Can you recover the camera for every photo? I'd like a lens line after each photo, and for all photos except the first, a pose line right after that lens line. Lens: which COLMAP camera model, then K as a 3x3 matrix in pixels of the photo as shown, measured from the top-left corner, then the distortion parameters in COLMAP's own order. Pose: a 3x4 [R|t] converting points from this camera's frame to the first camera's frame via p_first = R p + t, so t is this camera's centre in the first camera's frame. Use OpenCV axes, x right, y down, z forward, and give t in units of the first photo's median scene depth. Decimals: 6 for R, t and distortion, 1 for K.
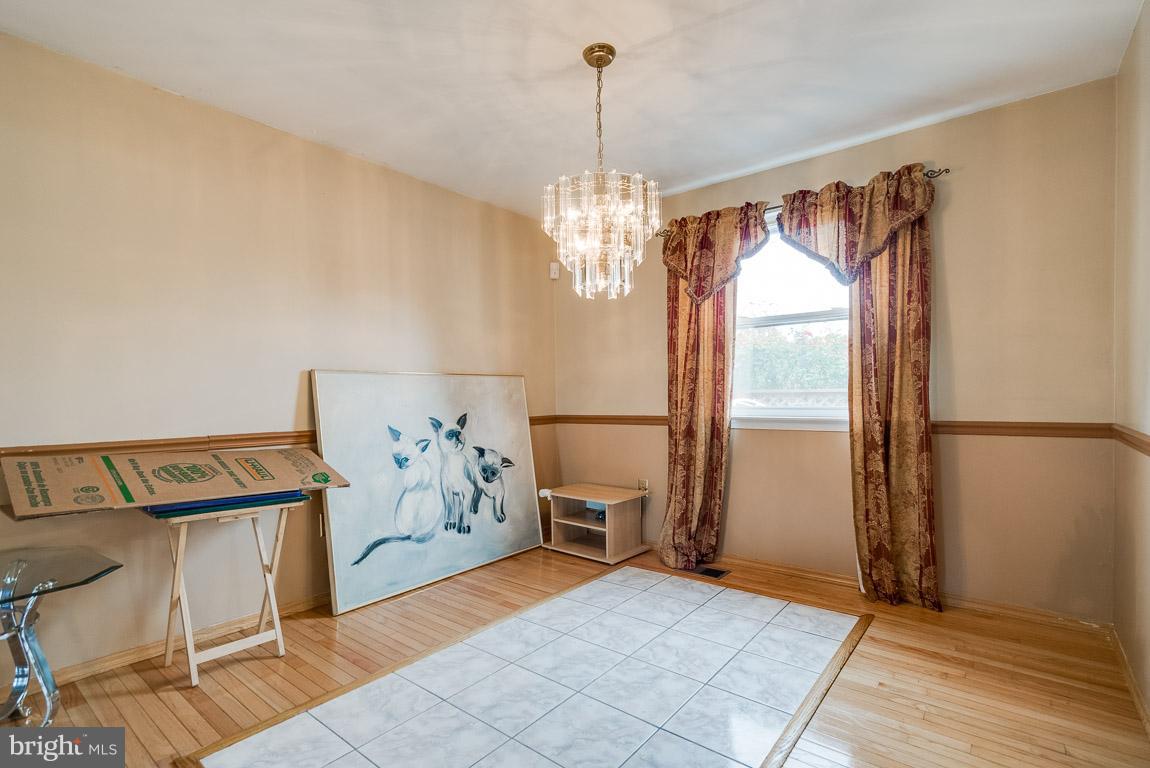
lens RADIAL K [[543.2, 0, 556.6], [0, 543.2, 404.2], [0, 0, 1]] dist [-0.008971, 0.000670]
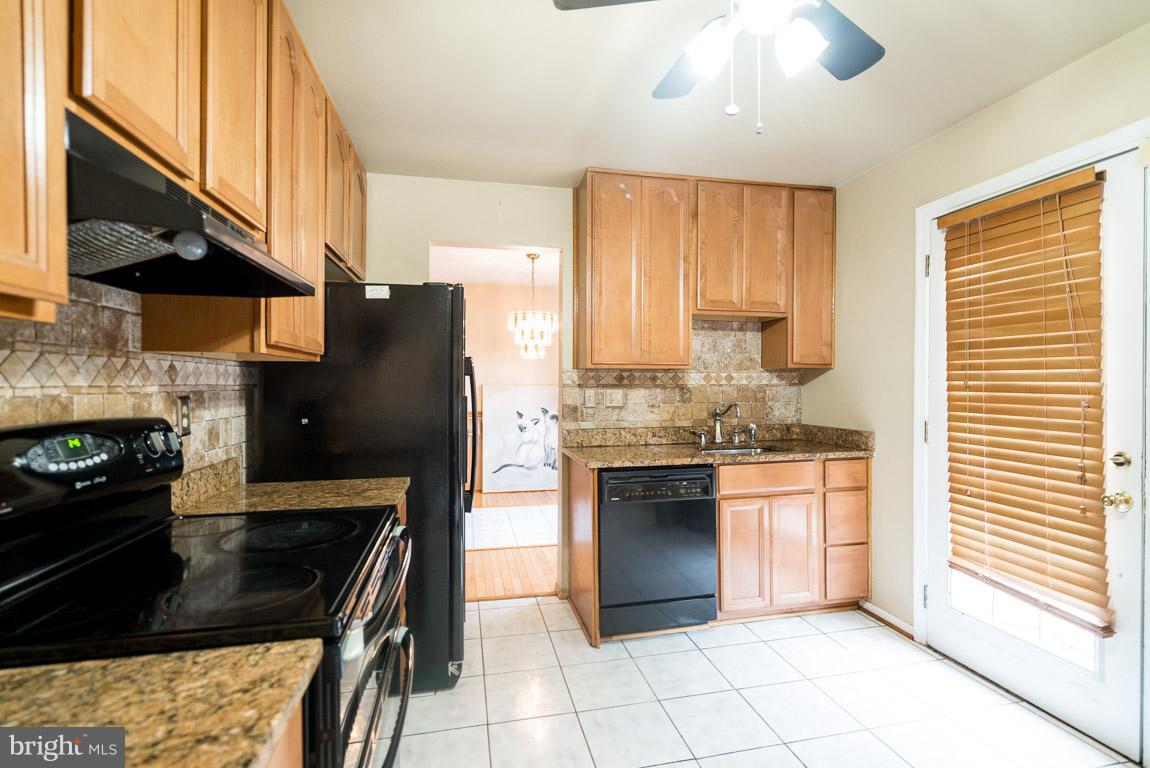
lens RADIAL K [[543.2, 0, 586.0], [0, 543.2, 386.2], [0, 0, 1]] dist [-0.008971, 0.000670]
pose [[0.780384, 0.013000, -0.625165, 1.162241], [-0.017714, 0.999842, -0.001321, -0.055380], [0.625050, 0.012105, 0.780491, -0.448703]]
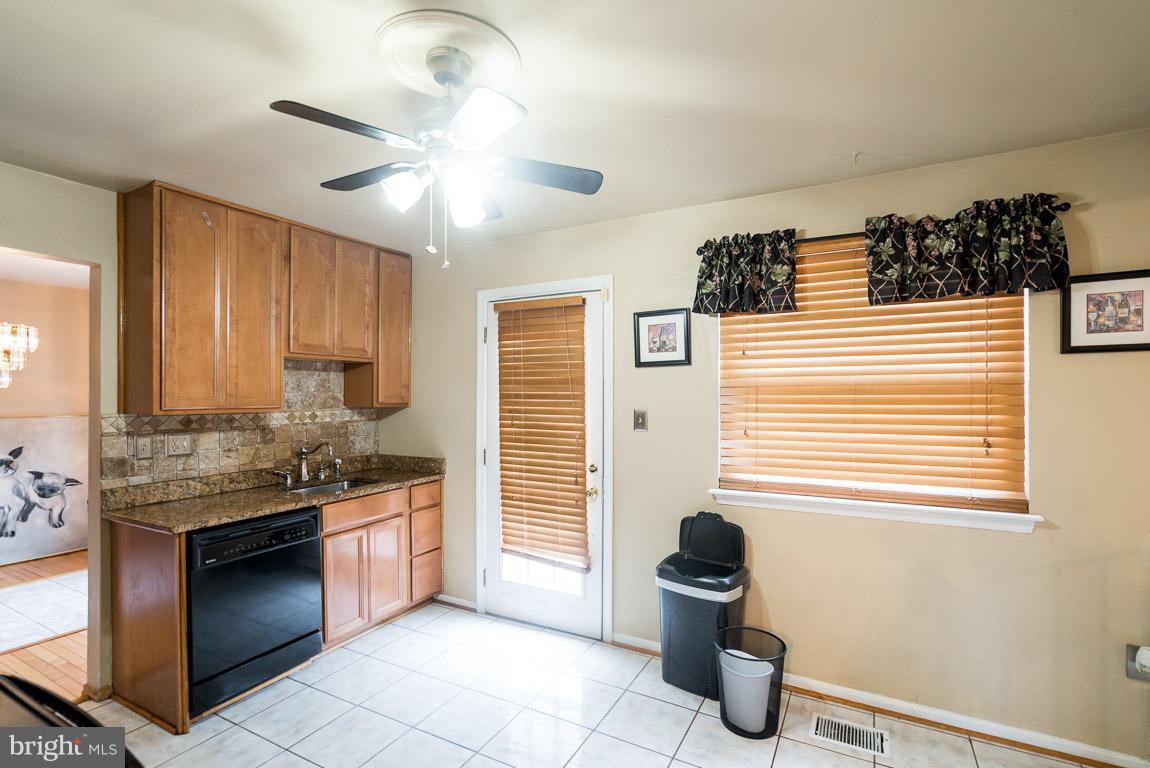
lens RADIAL K [[543.2, 0, 601.2], [0, 543.2, 398.1], [0, 0, 1]] dist [-0.008971, 0.000670]
pose [[0.976815, 0.011974, 0.213748, 1.033898], [-0.010765, 0.999919, -0.006820, -0.118894], [-0.213812, 0.004361, 0.976865, -0.646980]]
